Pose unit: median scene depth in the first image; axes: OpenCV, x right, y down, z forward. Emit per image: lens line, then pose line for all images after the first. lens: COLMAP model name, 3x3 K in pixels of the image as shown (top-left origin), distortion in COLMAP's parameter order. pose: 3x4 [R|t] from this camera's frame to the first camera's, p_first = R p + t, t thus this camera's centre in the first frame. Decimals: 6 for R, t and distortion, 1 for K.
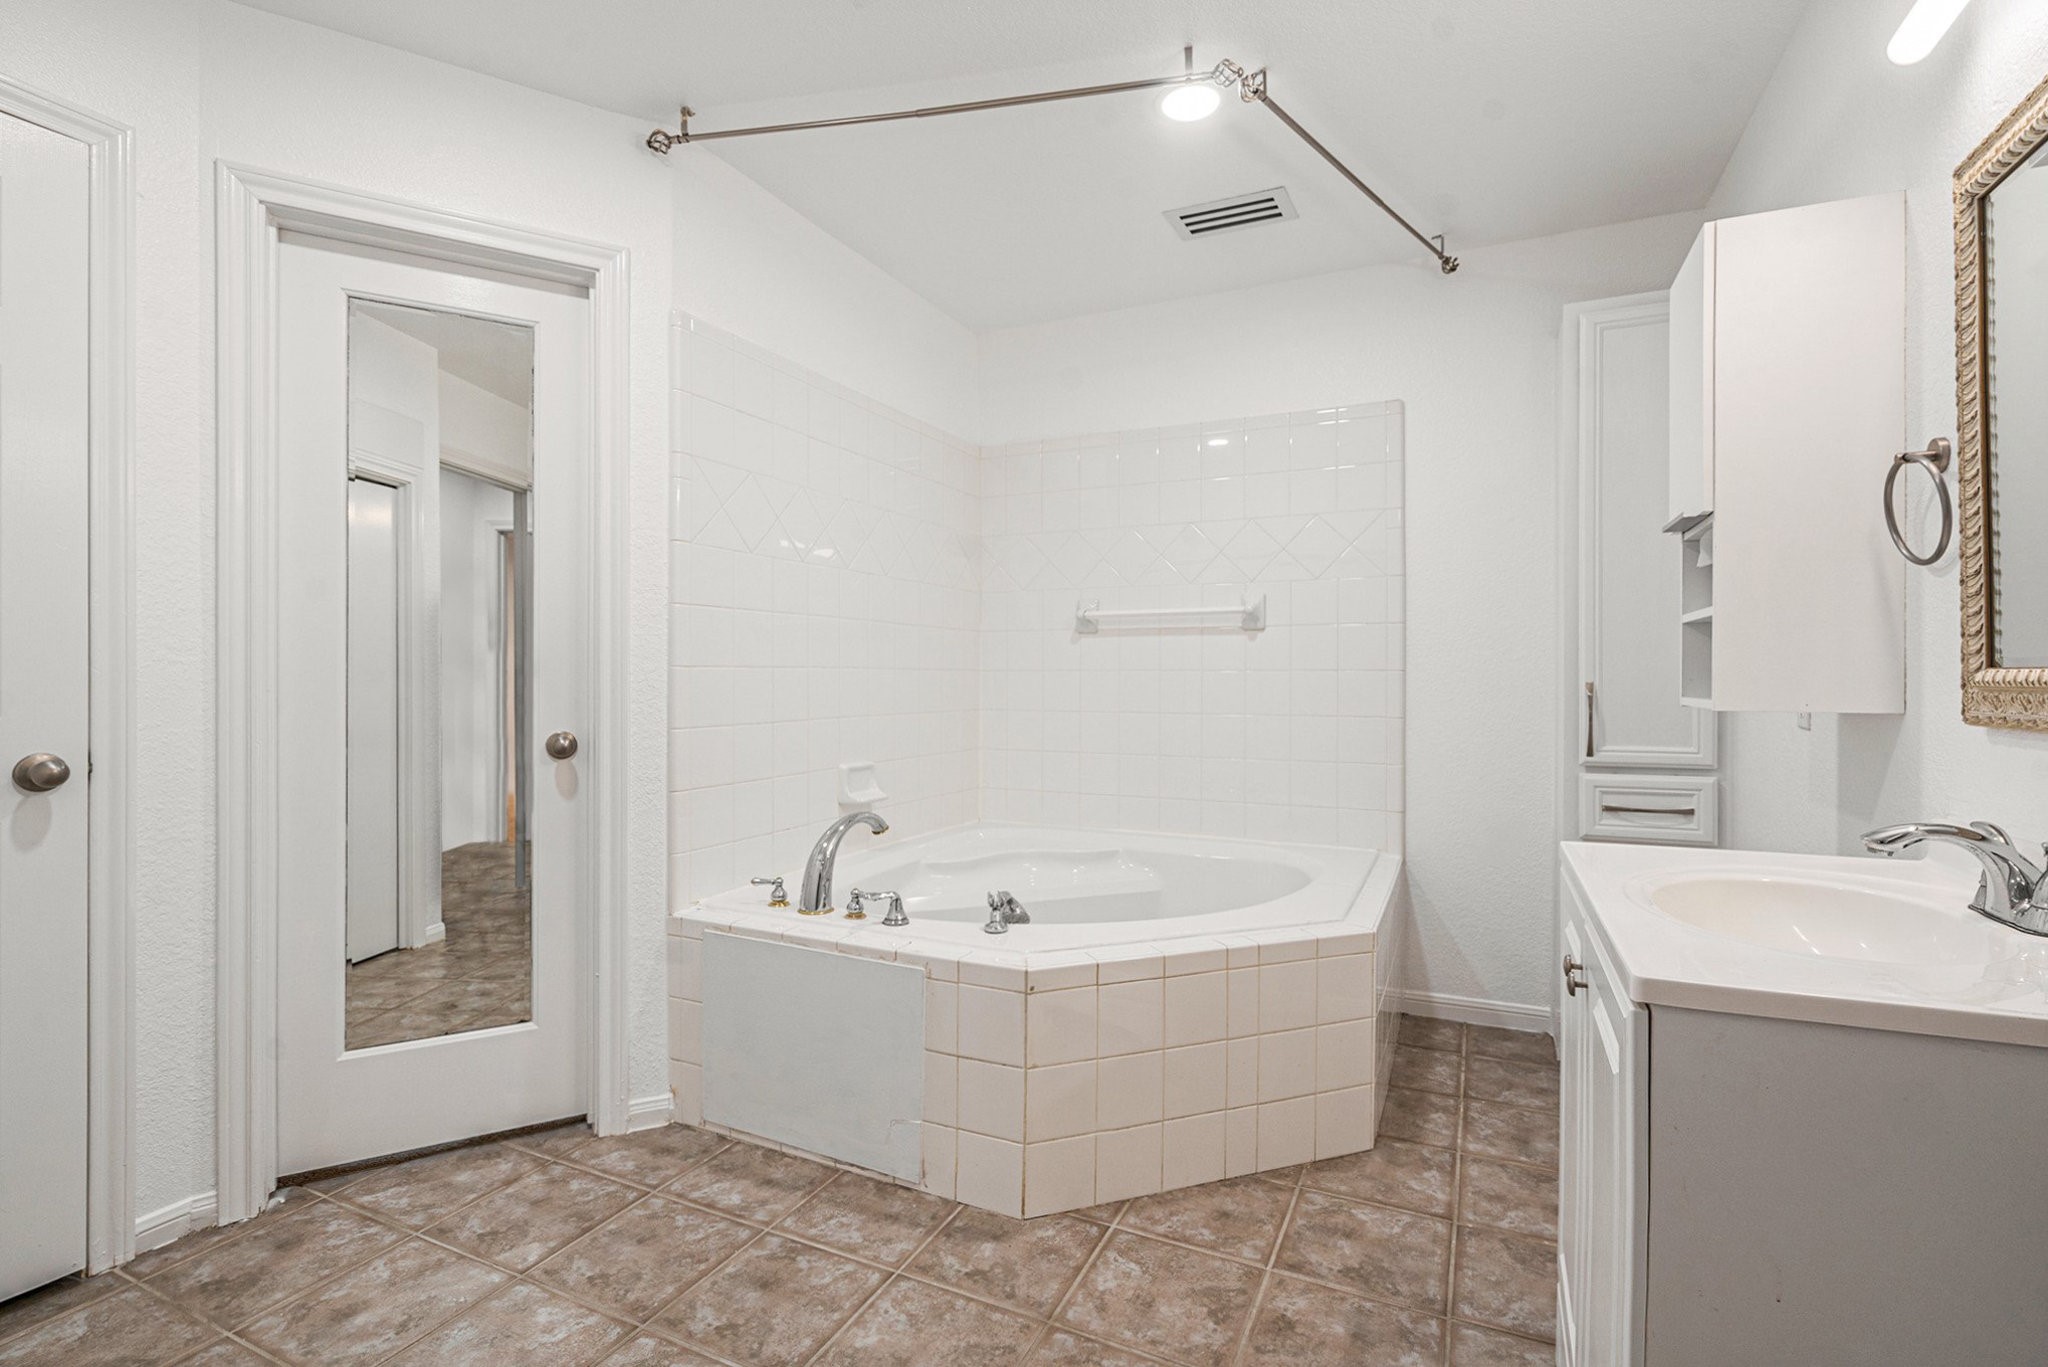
lens RADIAL K [[918.5, 0, 1024.0], [0, 918.5, 683.5], [0, 0, 1]] dist [-0.024781, -0.000019]
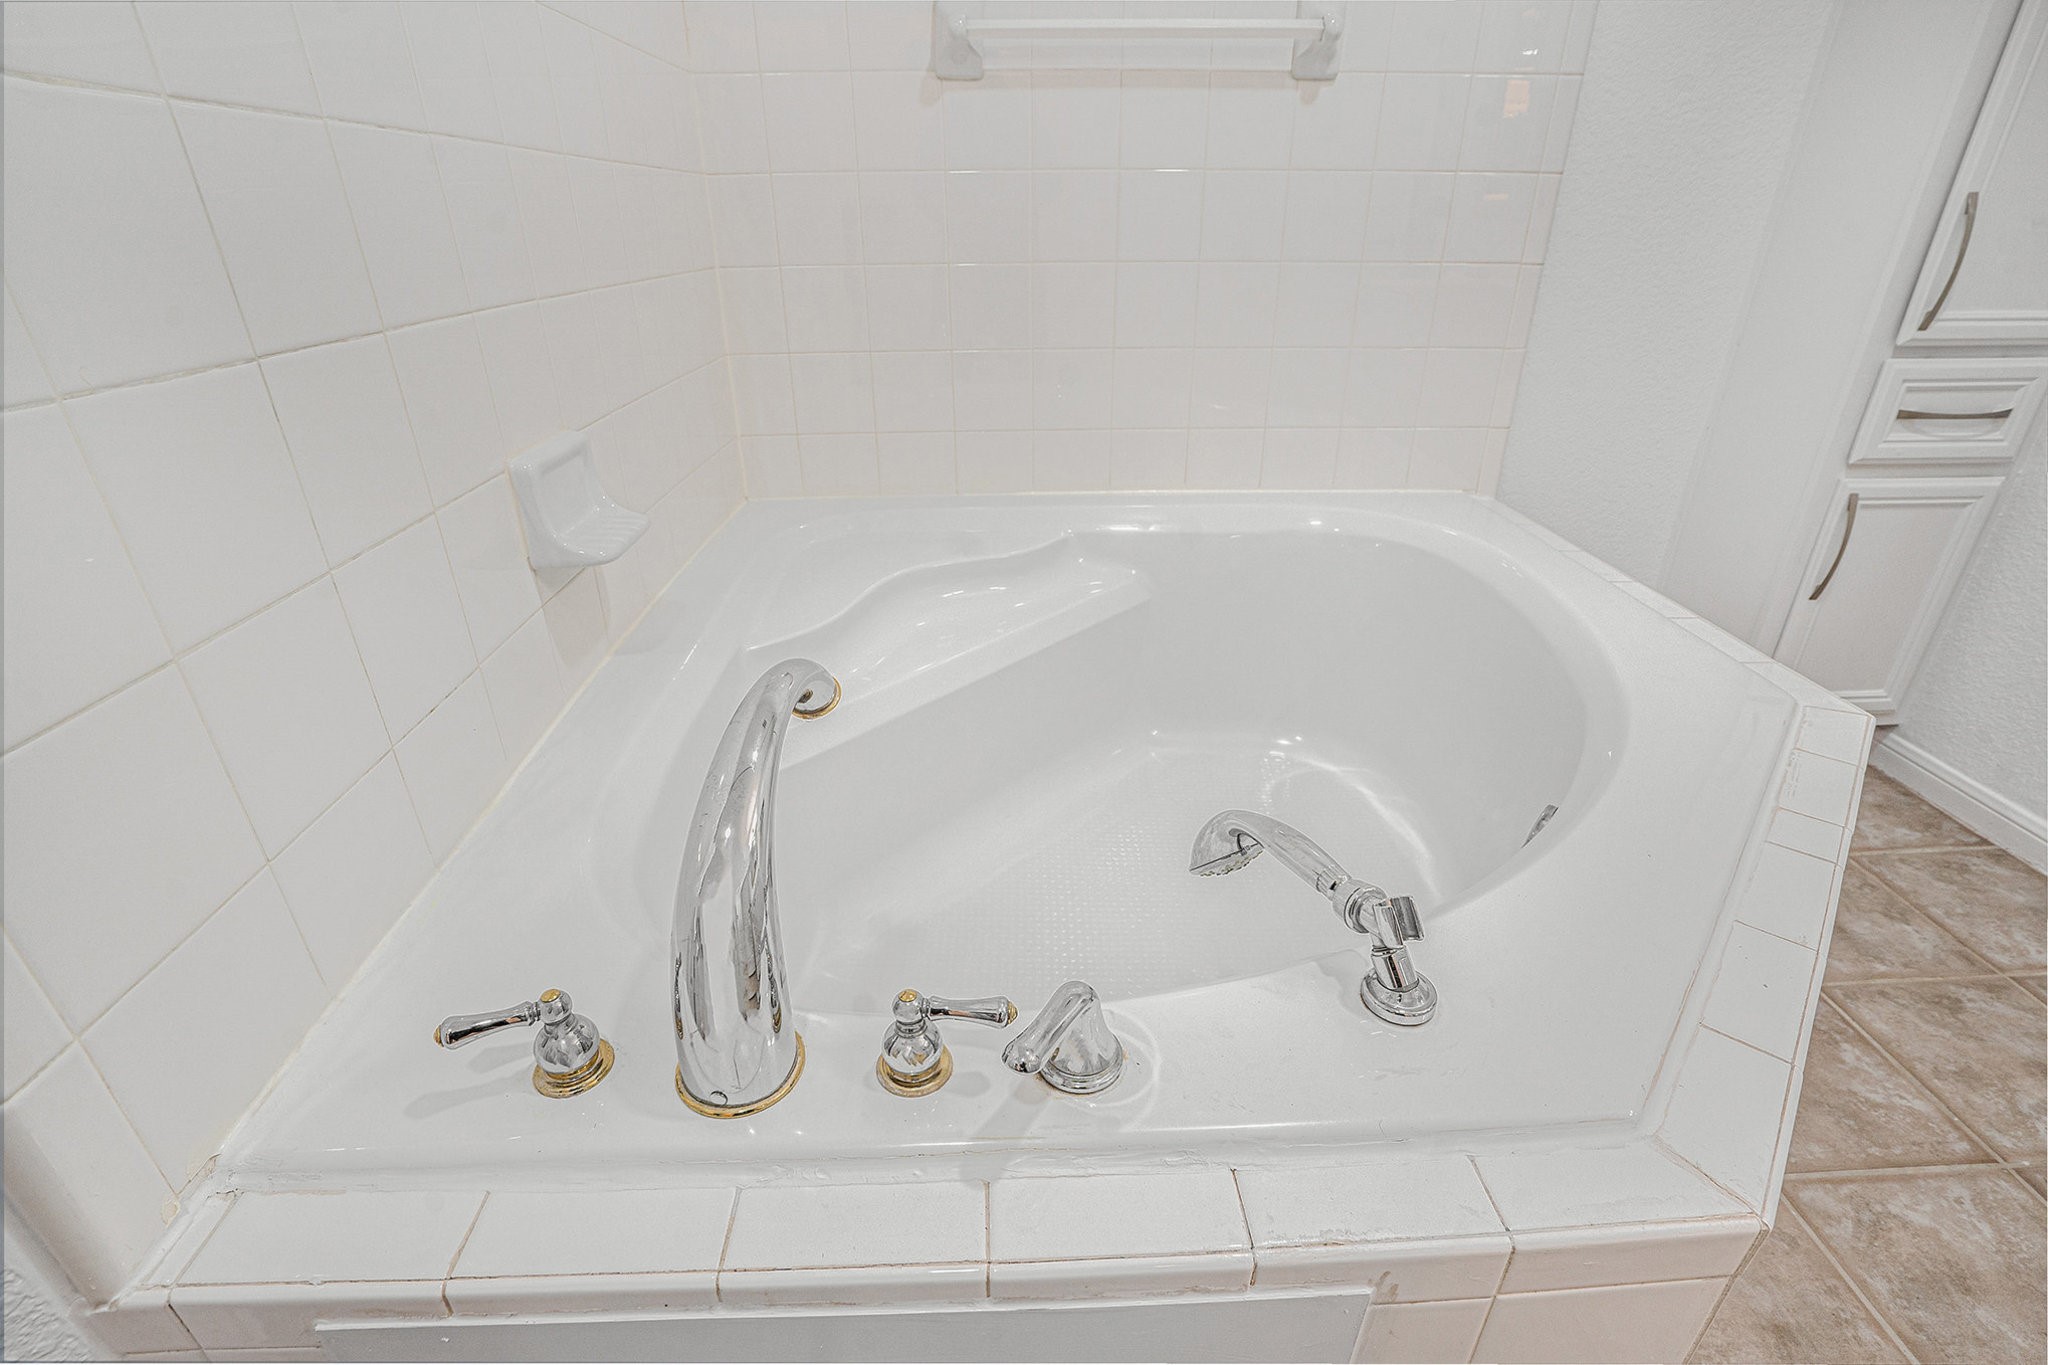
lens RADIAL K [[918.5, 0, 1024.0], [0, 918.5, 682.5], [0, 0, 1]] dist [-0.024781, -0.000019]
pose [[0.883824, -0.218008, 0.413917, -0.218166], [0.009297, 0.892790, 0.450377, 0.015160], [-0.467726, -0.394206, 0.791097, 0.710266]]
